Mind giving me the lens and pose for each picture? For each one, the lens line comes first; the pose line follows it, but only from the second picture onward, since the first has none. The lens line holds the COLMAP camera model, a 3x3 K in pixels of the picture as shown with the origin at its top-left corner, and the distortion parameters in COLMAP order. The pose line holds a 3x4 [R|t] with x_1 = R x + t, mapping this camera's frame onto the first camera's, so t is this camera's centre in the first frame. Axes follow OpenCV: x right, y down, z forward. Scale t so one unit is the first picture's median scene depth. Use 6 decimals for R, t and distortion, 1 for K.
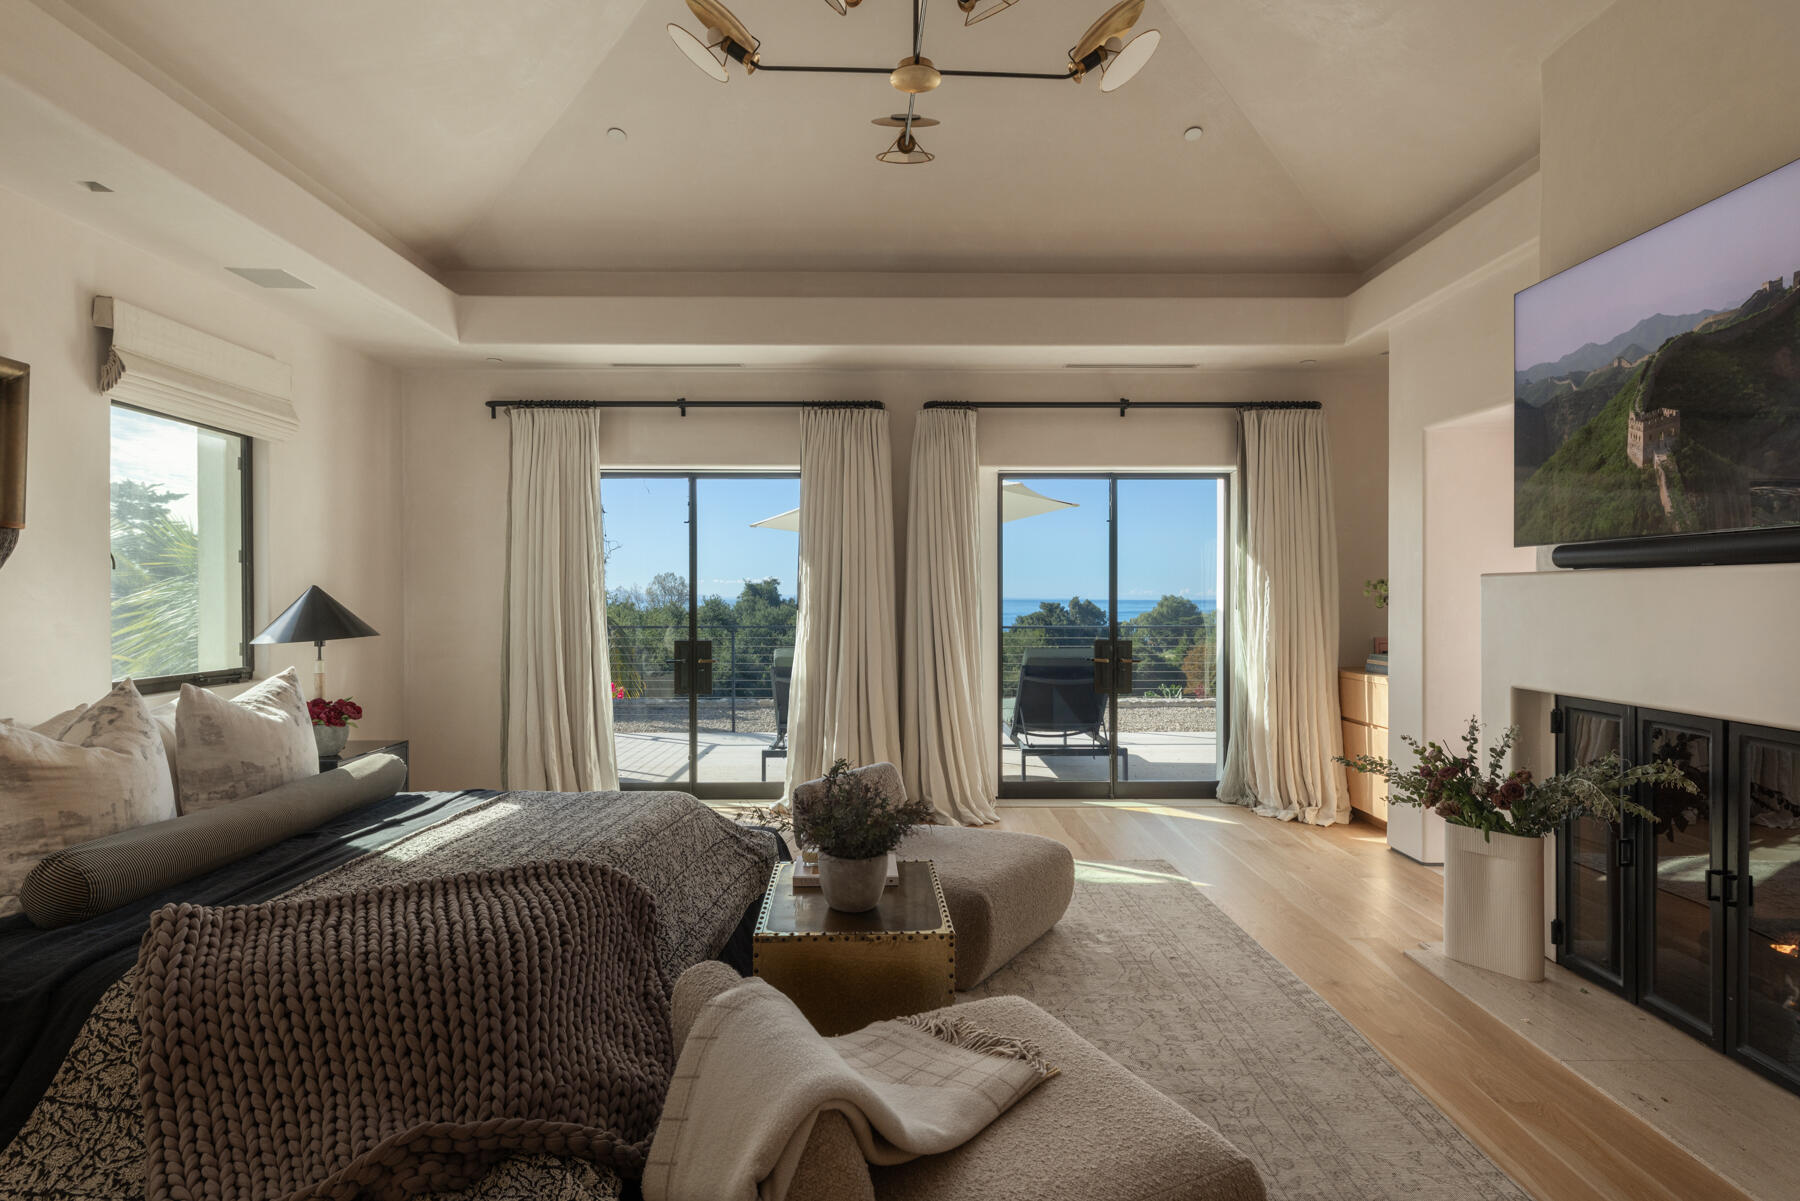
lens RADIAL K [[937.5, 0, 891.5], [0, 937.5, 602.5], [0, 0, 1]] dist [0.001881, -0.000318]
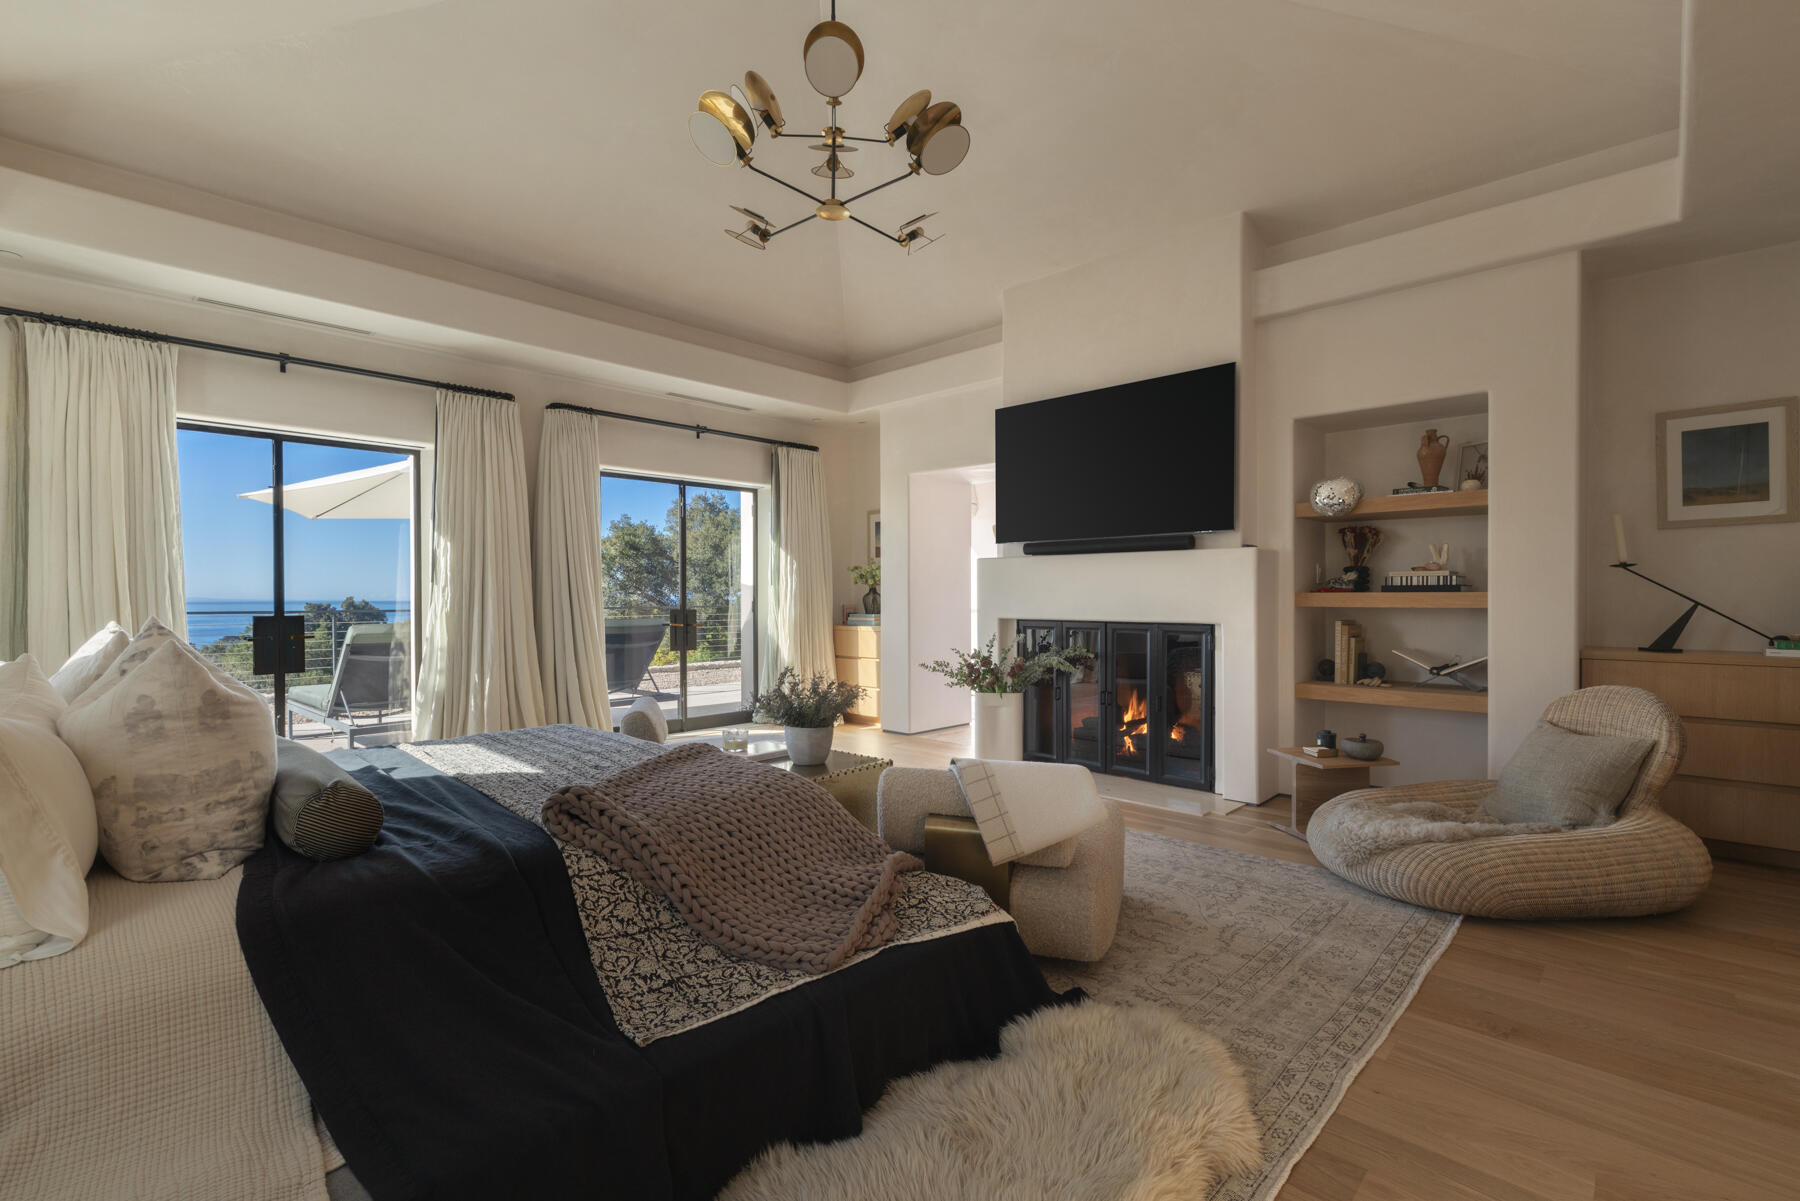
lens RADIAL K [[808.0, 0, 901.9], [0, 808.0, 601.0], [0, 0, 1]] dist [0.001016, 0.000032]
pose [[0.693541, -0.006234, 0.720390, -0.494005], [0.007315, 0.999972, 0.001612, 0.040168], [-0.720380, 0.004152, 0.693567, 0.008801]]
